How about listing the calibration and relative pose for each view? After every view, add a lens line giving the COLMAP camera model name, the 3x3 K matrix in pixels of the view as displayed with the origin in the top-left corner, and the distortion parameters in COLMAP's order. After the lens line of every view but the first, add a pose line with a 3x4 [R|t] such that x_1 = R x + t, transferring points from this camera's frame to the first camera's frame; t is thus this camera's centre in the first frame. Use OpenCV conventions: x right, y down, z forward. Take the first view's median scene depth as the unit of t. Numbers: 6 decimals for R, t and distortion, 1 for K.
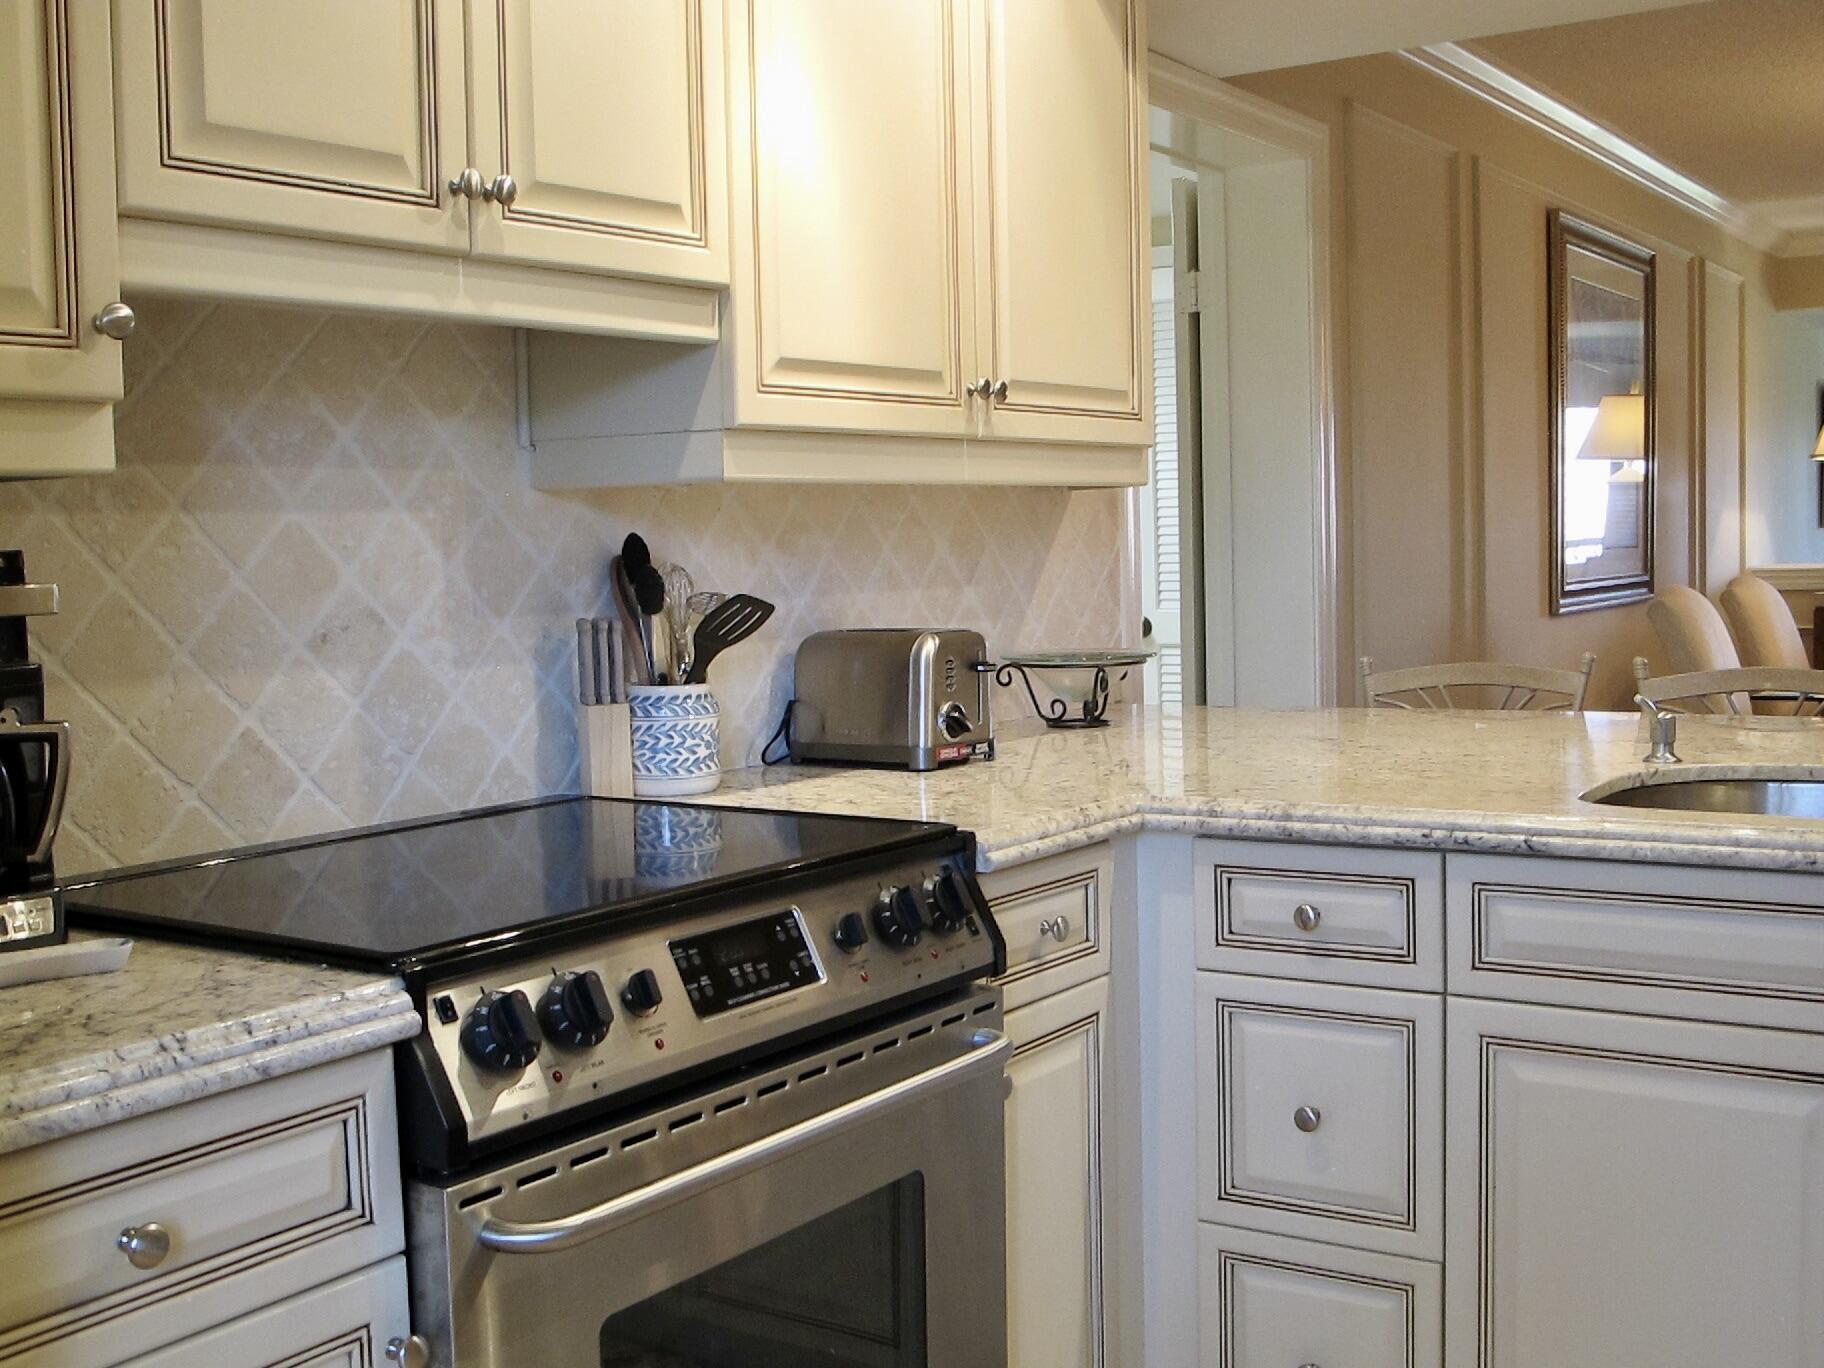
lens RADIAL K [[1991.0, 0, 907.0], [0, 1991.0, 685.3], [0, 0, 1]] dist [-0.114299, 0.106595]
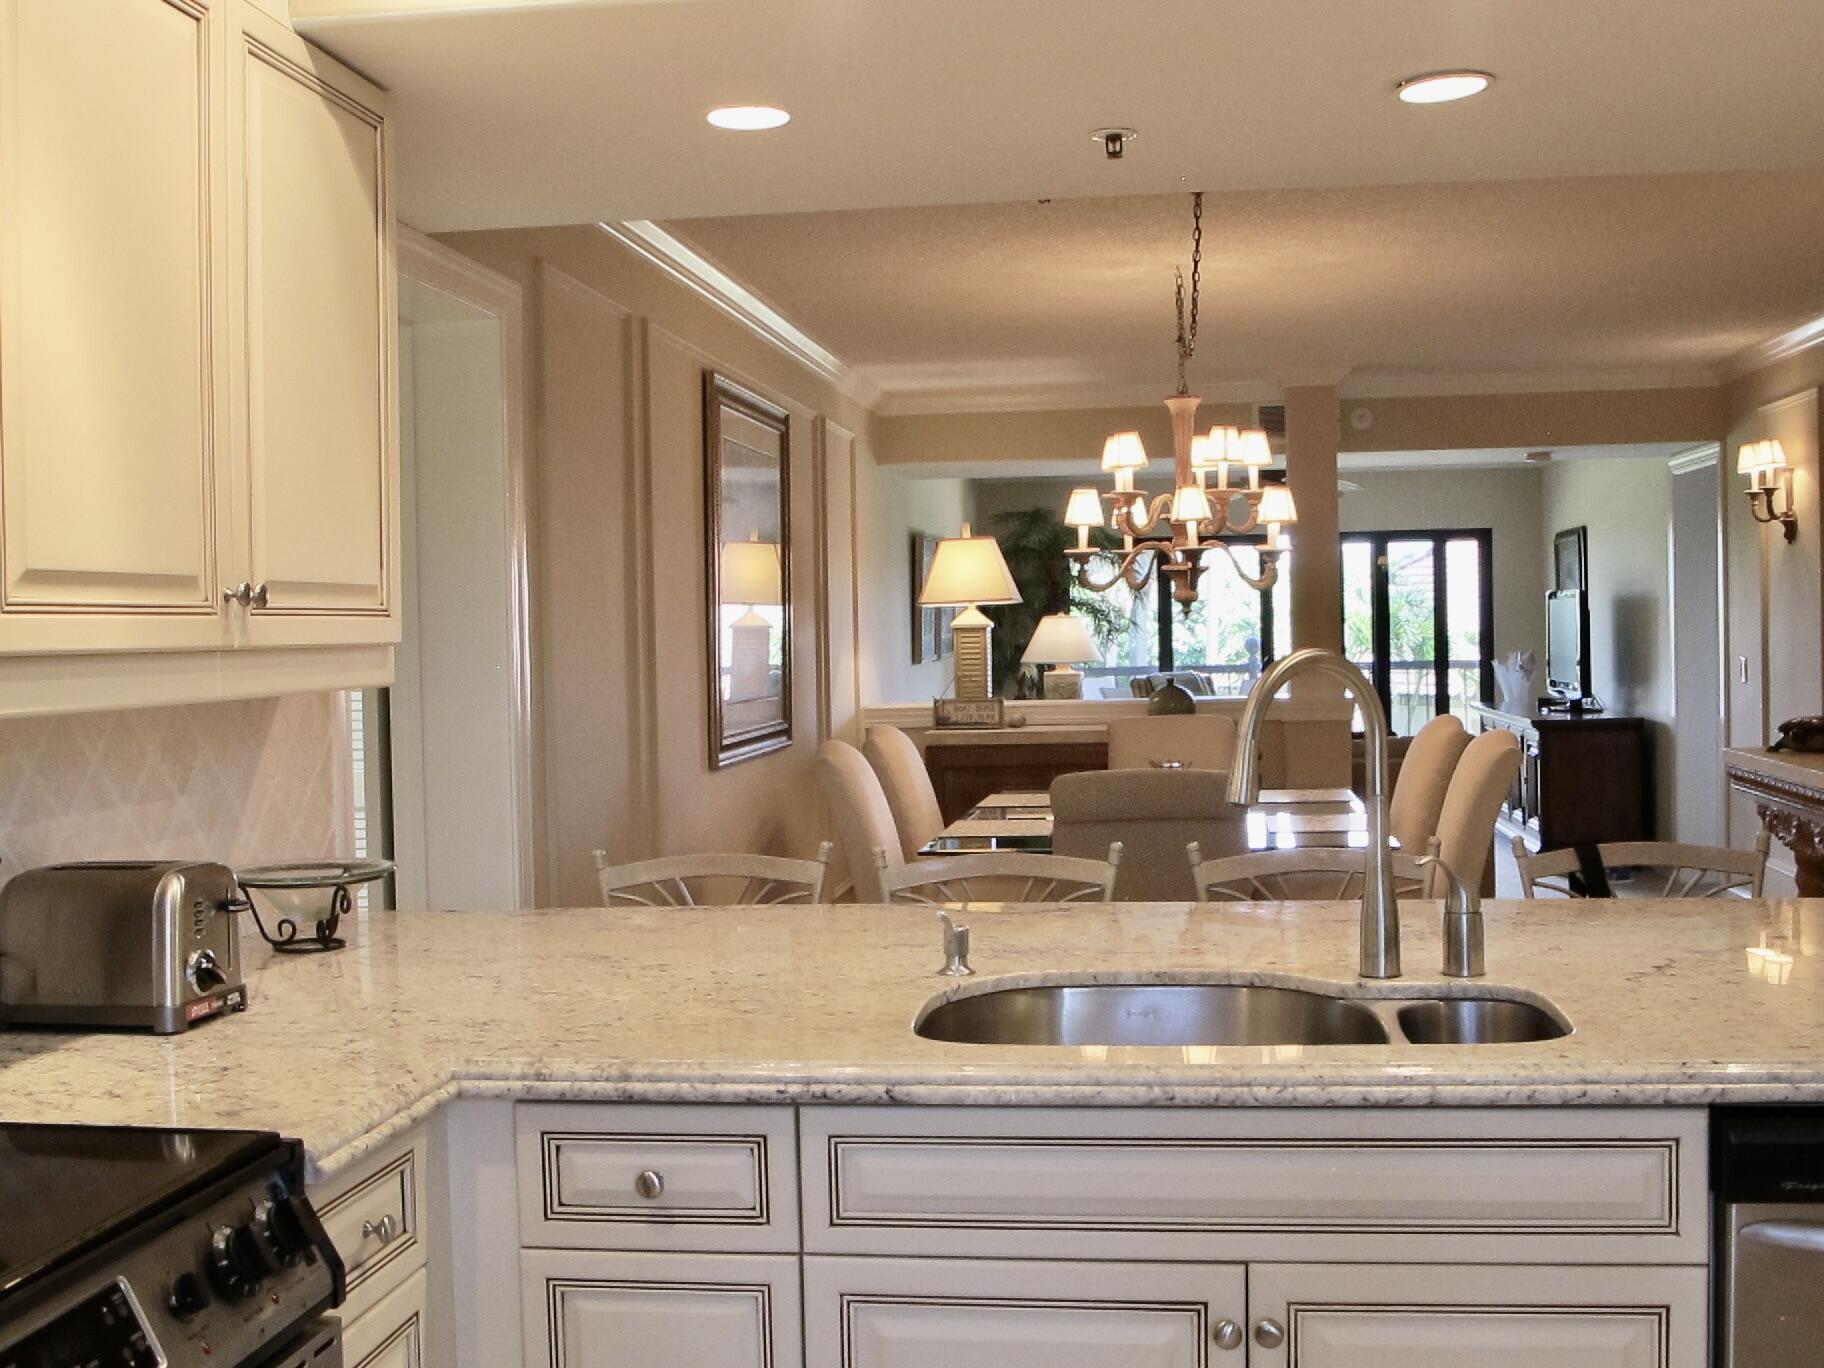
lens RADIAL K [[1991.0, 0, 907.0], [0, 1991.0, 685.3], [0, 0, 1]] dist [-0.114299, 0.106595]
pose [[0.892658, -0.005783, 0.450697, -0.094258], [0.030711, 0.998374, -0.048016, -0.060546], [-0.449686, 0.056703, 0.891385, 0.100719]]
